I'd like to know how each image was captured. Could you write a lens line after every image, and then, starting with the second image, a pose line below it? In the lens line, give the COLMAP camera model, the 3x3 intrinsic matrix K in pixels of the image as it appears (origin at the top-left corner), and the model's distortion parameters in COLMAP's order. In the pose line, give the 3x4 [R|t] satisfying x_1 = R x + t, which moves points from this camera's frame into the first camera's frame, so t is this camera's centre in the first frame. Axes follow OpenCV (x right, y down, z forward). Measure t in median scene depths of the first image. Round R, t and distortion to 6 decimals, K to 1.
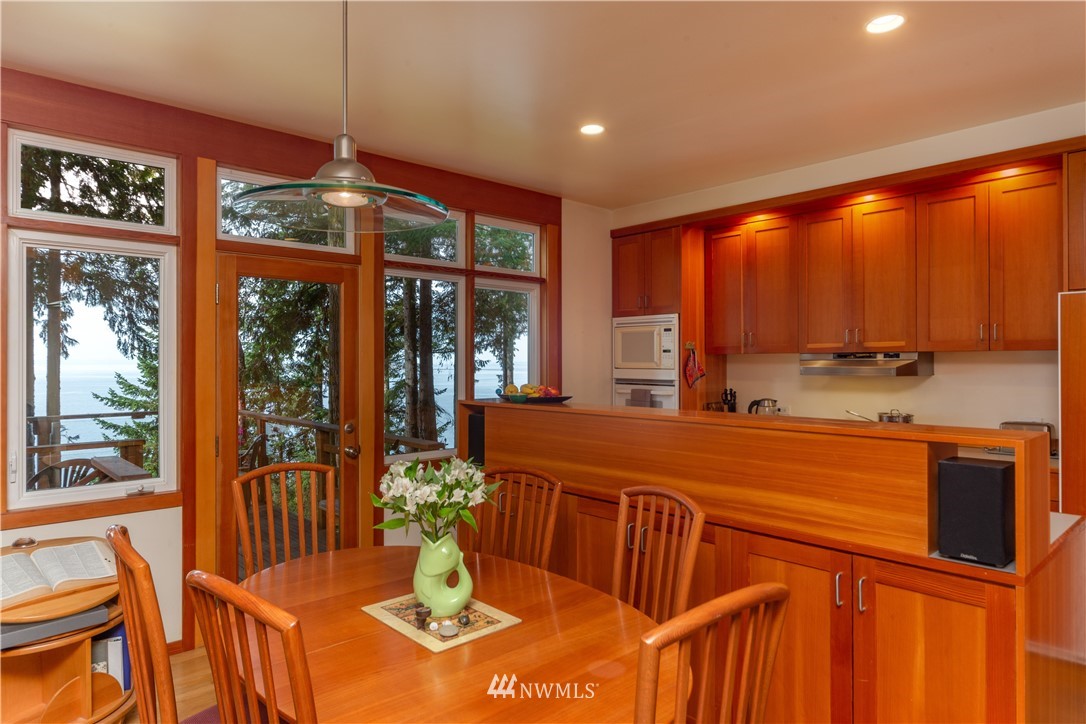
lens RADIAL K [[628.2, 0, 535.7], [0, 628.2, 362.8], [0, 0, 1]] dist [0.006733, -0.003397]
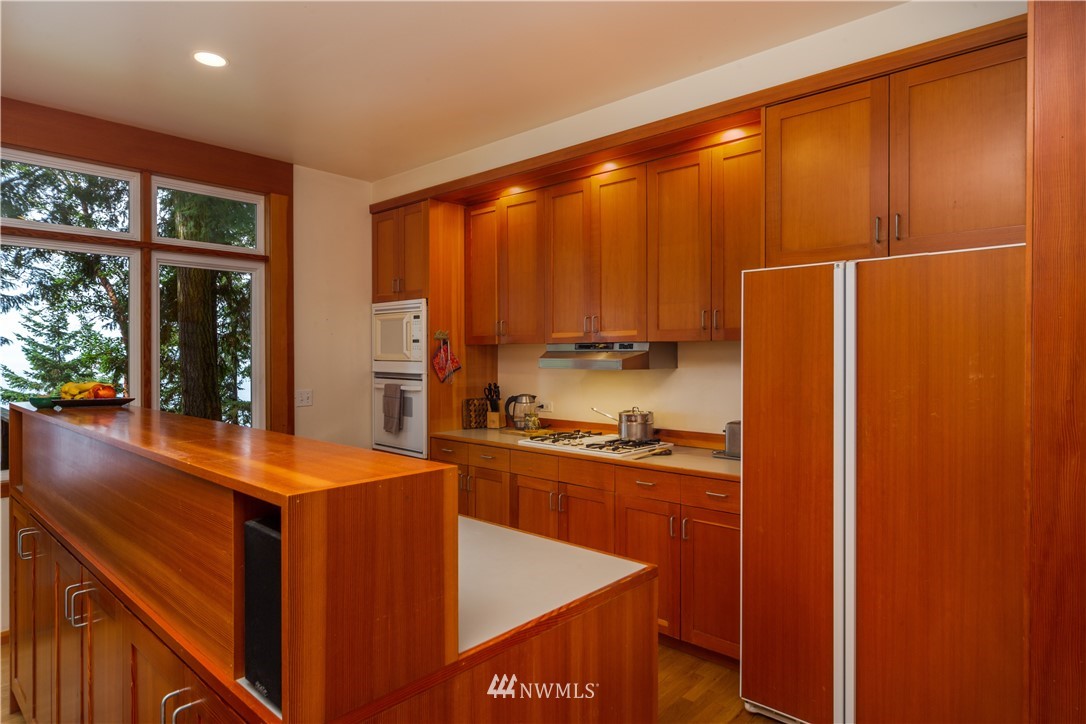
lens RADIAL K [[628.2, 0, 493.1], [0, 628.2, 362.1], [0, 0, 1]] dist [0.006733, -0.003397]
pose [[0.996688, 0.001119, 0.081316, 0.251147], [-0.002031, 0.999936, 0.011130, 0.000965], [-0.081298, -0.011258, 0.996626, 0.110843]]
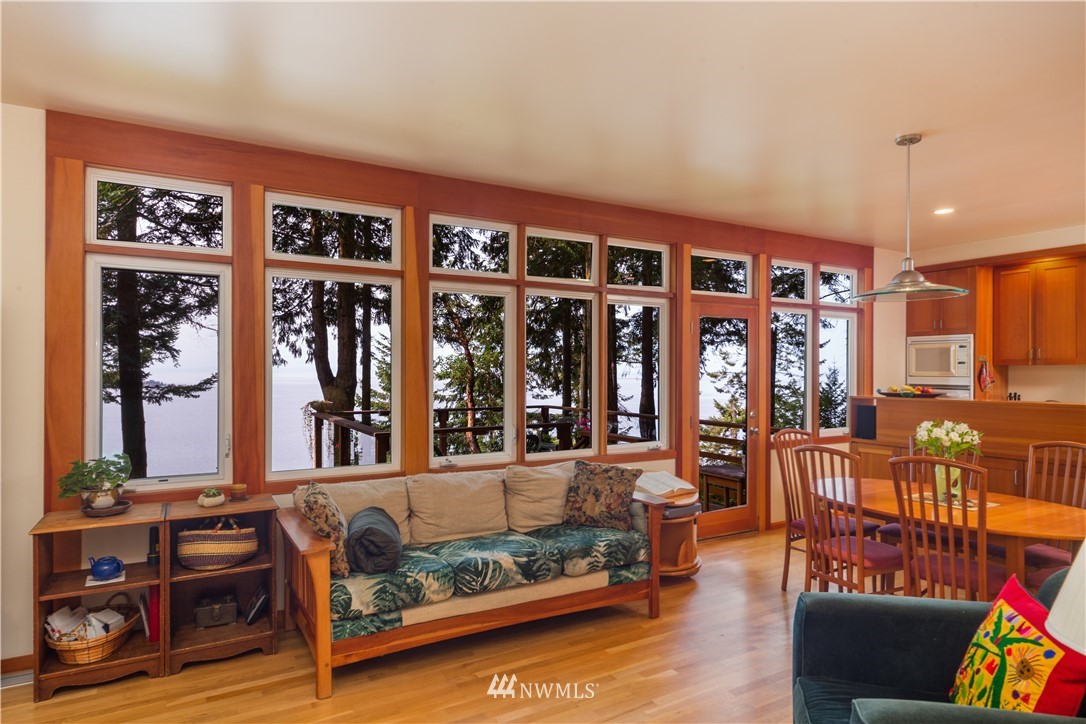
lens RADIAL K [[628.2, 0, 547.7], [0, 628.2, 369.2], [0, 0, 1]] dist [0.006733, -0.003397]
pose [[0.981474, 0.003712, -0.191557, -0.388418], [-0.004704, 0.999978, -0.004725, 0.004384], [0.191536, 0.005538, 0.981470, -0.443649]]
